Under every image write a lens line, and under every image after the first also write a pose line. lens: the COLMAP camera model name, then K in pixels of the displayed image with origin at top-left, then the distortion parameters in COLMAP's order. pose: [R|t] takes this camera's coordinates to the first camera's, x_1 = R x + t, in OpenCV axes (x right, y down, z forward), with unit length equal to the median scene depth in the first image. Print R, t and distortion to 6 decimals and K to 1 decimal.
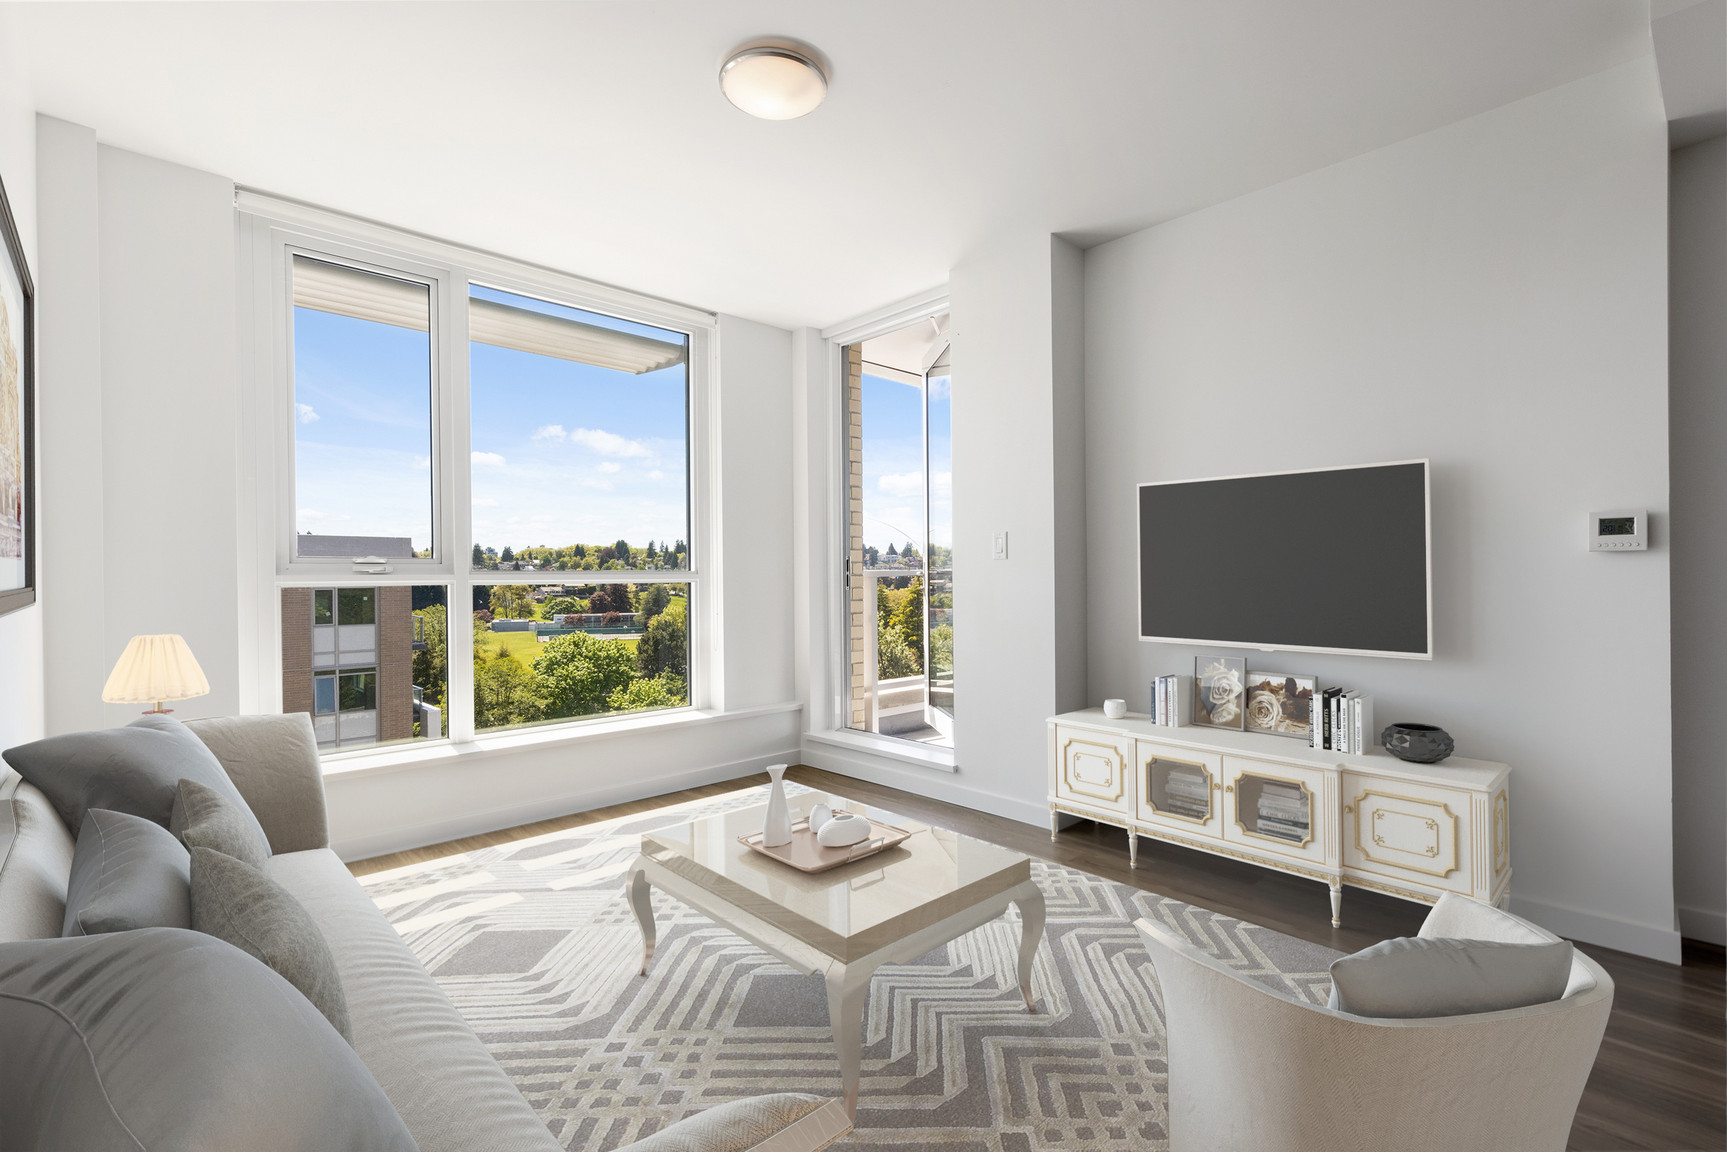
lens RADIAL K [[788.4, 0, 863.5], [0, 788.4, 576.0], [0, 0, 1]] dist [-0.001002, -0.000136]
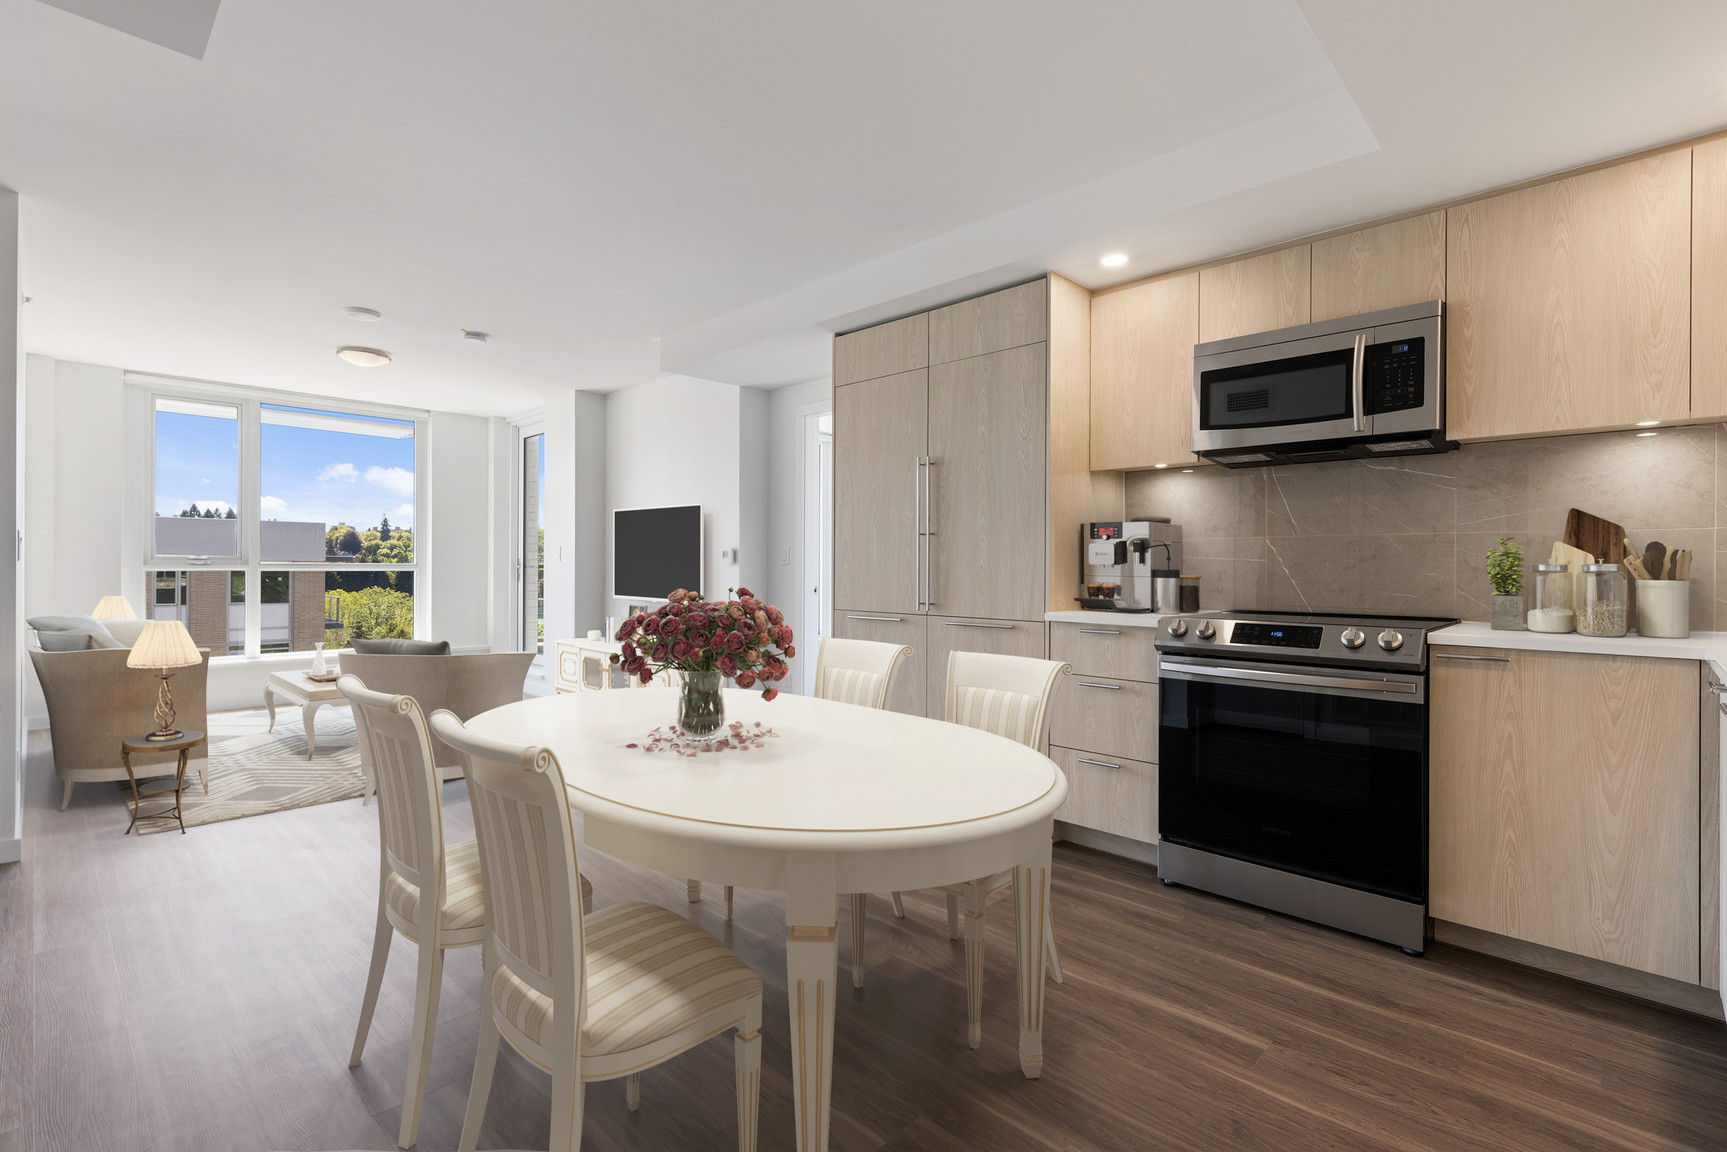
lens RADIAL K [[784.7, 0, 863.5], [0, 784.7, 576.0], [0, 0, 1]] dist [0.001188, 0.000328]
pose [[0.998570, 0.006549, 0.053054, 0.658347], [-0.007483, 0.999820, 0.017428, -0.015376], [-0.052931, -0.017800, 0.998440, -0.743207]]
